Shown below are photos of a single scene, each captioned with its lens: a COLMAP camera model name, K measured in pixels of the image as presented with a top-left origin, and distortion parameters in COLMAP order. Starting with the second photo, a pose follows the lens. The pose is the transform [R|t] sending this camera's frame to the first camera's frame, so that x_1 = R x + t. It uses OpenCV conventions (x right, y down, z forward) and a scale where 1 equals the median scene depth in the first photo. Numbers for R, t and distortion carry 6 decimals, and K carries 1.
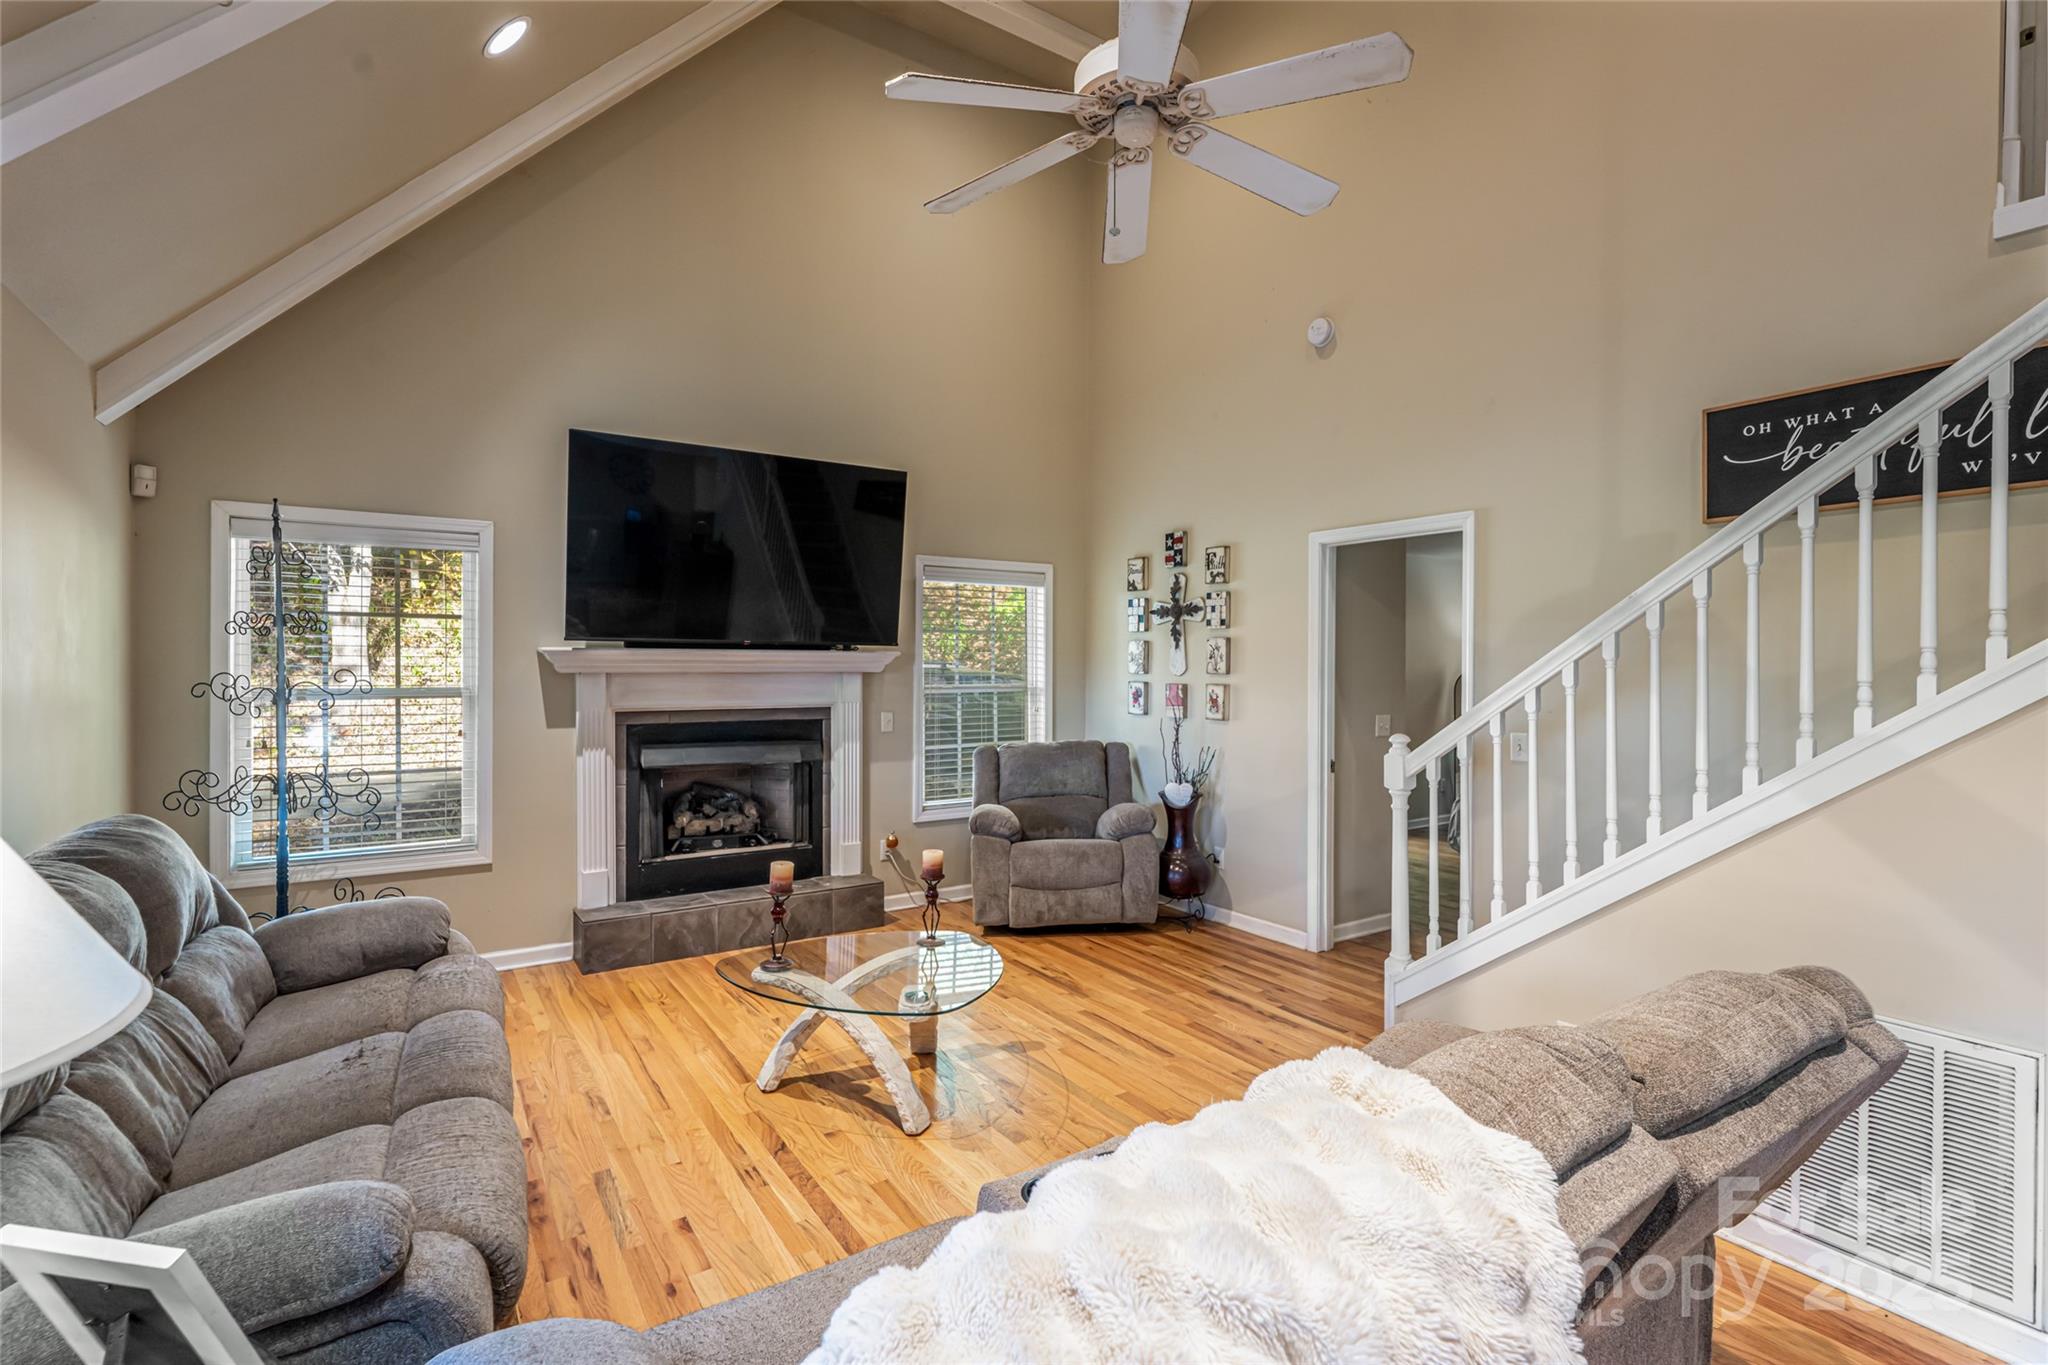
lens RADIAL K [[947.0, 0, 1044.5], [0, 947.0, 668.7], [0, 0, 1]] dist [-0.001780, -0.000400]
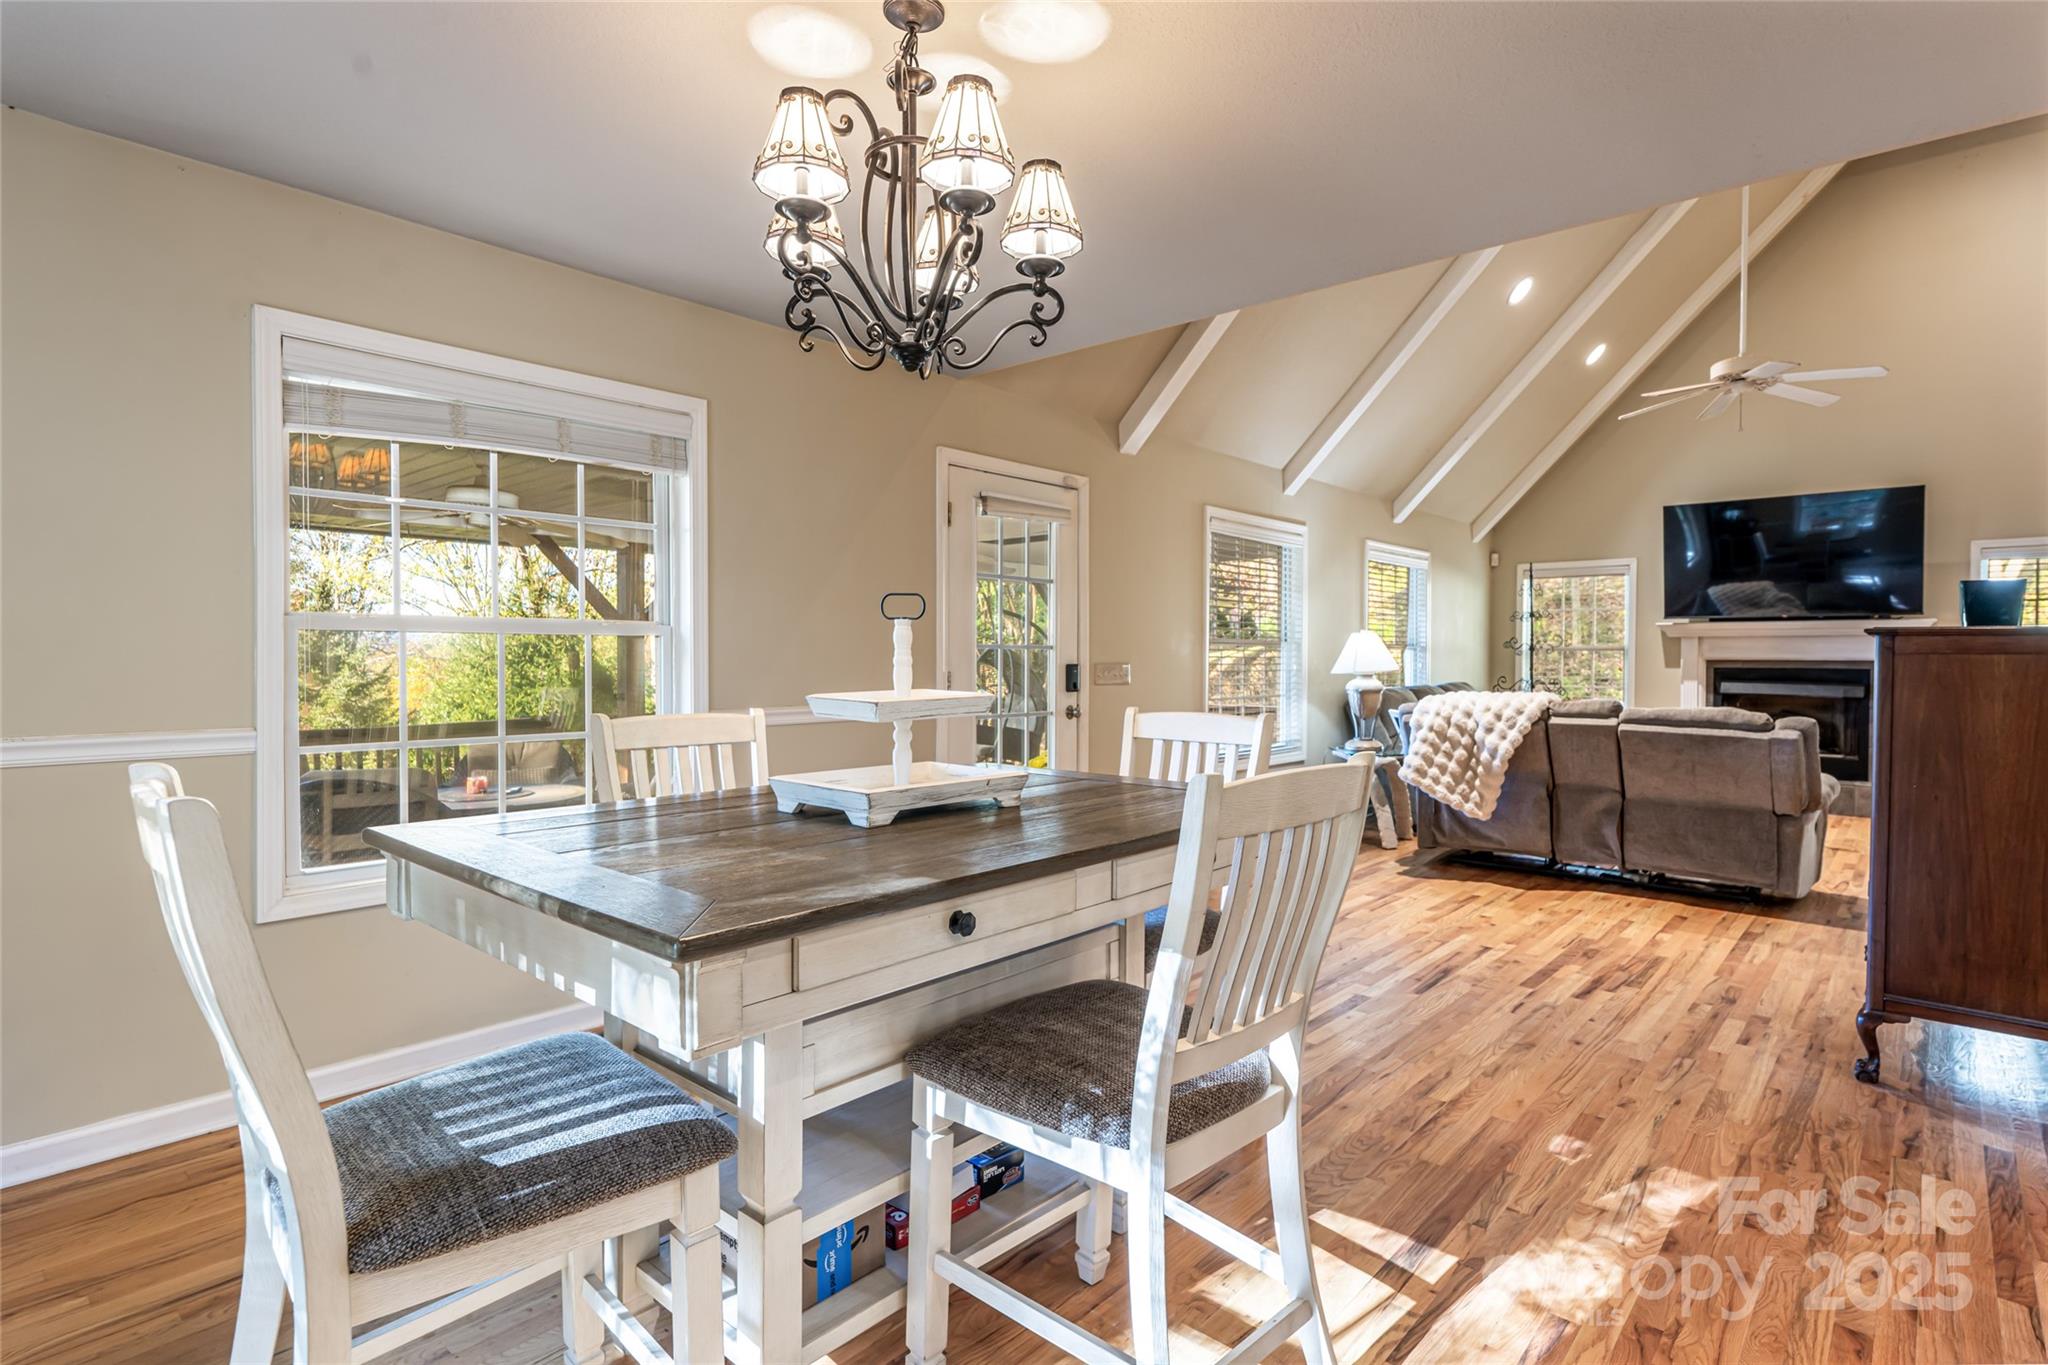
lens RADIAL K [[1047.1, 0, 1016.7], [0, 1047.1, 681.4], [0, 0, 1]] dist [0.002082, 0.000217]
pose [[0.243911, 0.018245, -0.969626, 1.064233], [-0.006024, 0.999832, 0.017298, 0.058219], [0.969779, 0.001622, 0.243980, -0.661743]]
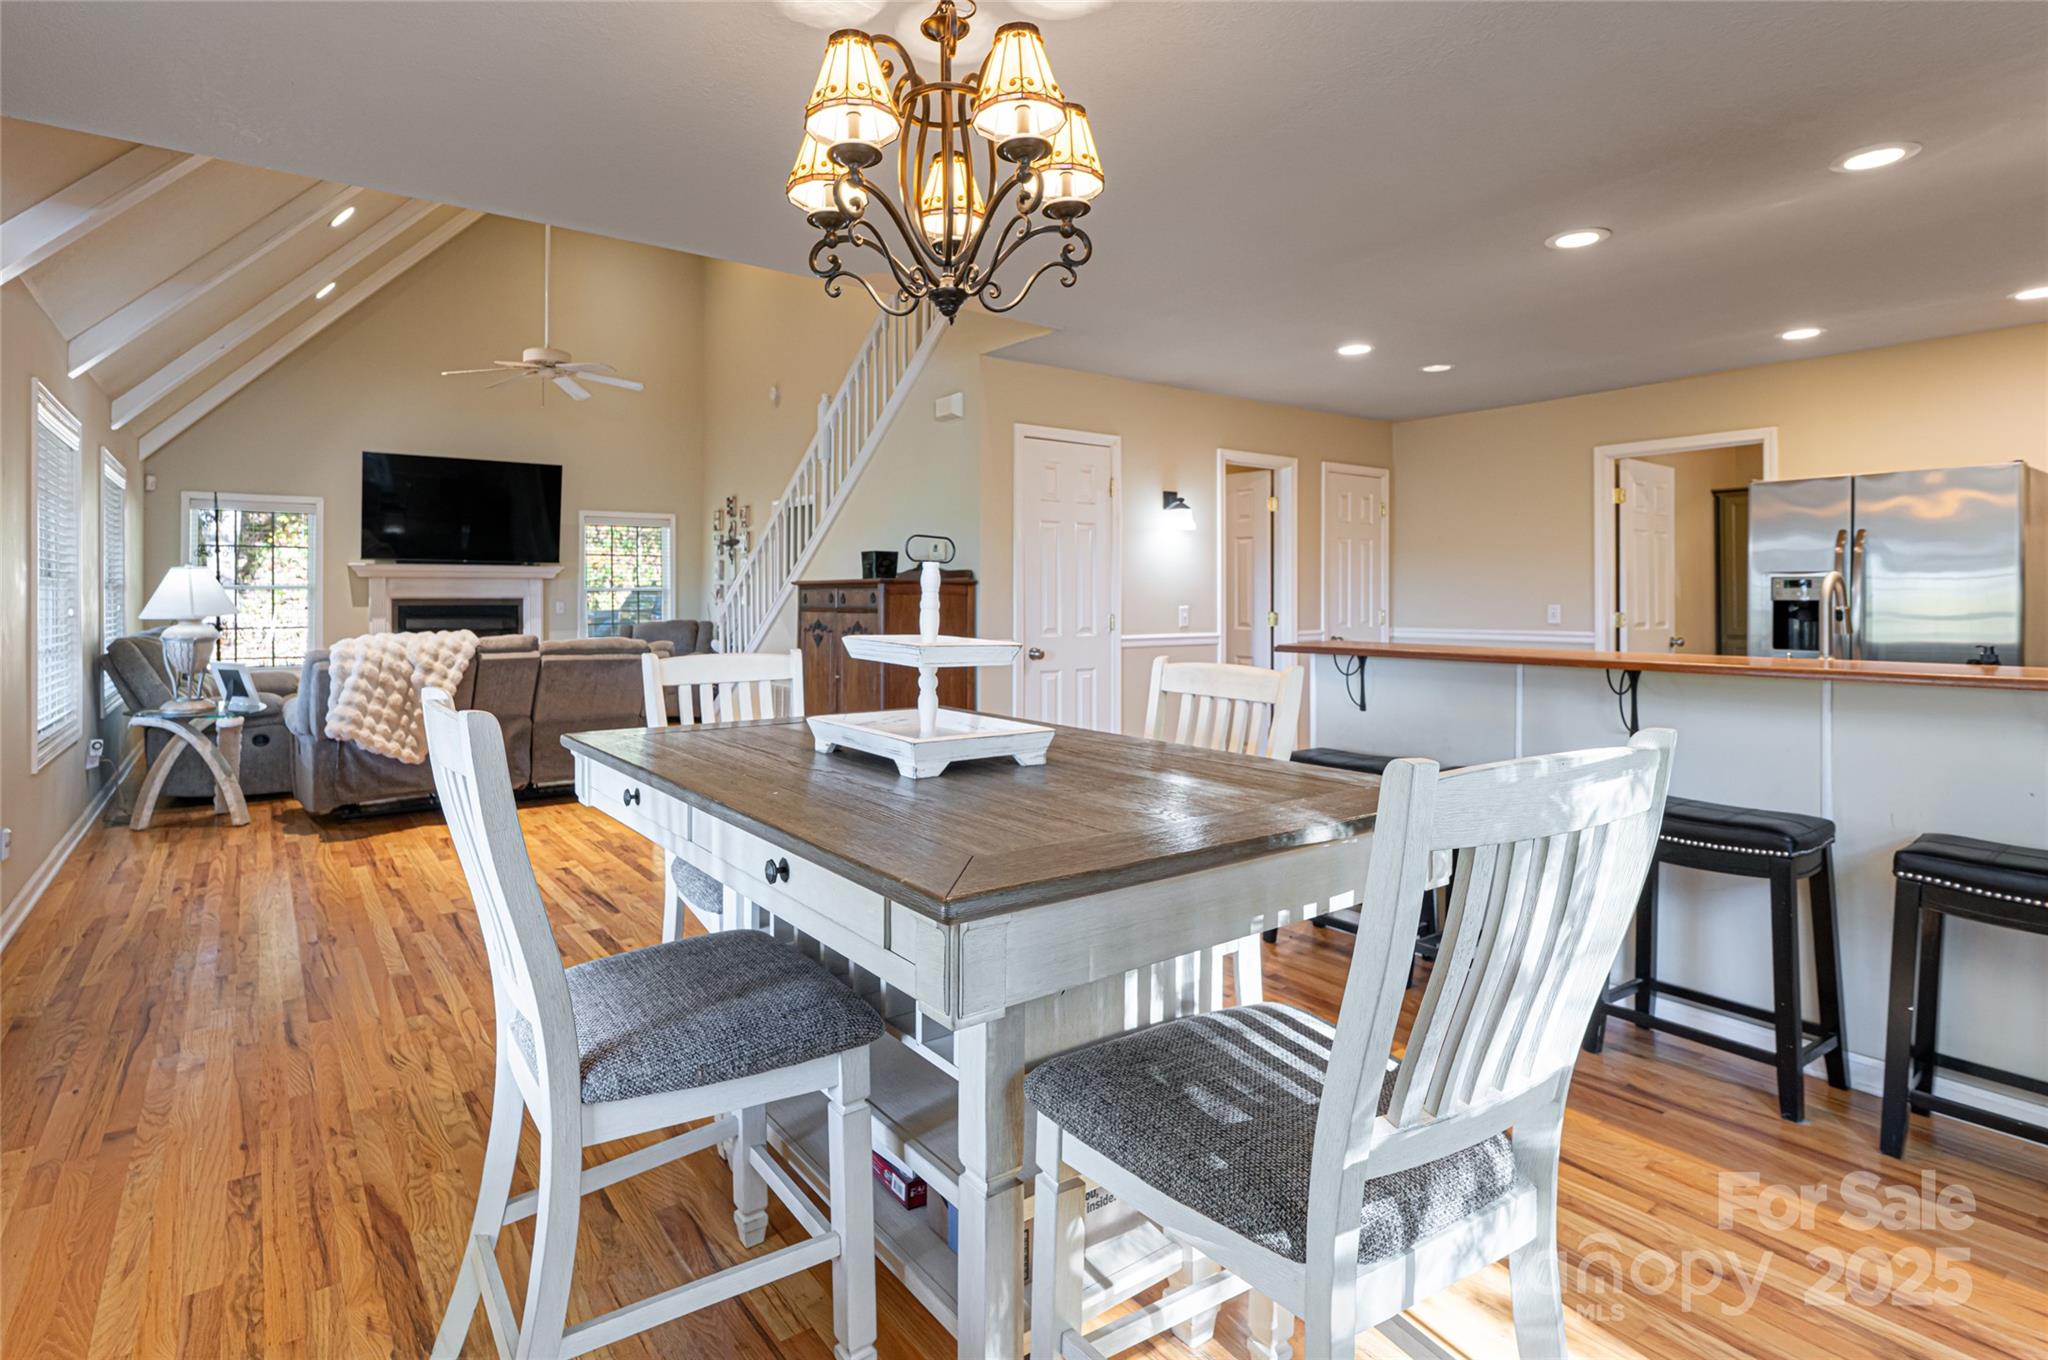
lens RADIAL K [[1020.0, 0, 990.9], [0, 1020.0, 587.8], [0, 0, 1]] dist [0.000836, 0.000360]
pose [[0.999549, -0.005715, 0.029476, 0.648032], [0.006092, 0.999901, -0.012720, 0.055953], [-0.029400, 0.012894, 0.999485, -1.012476]]
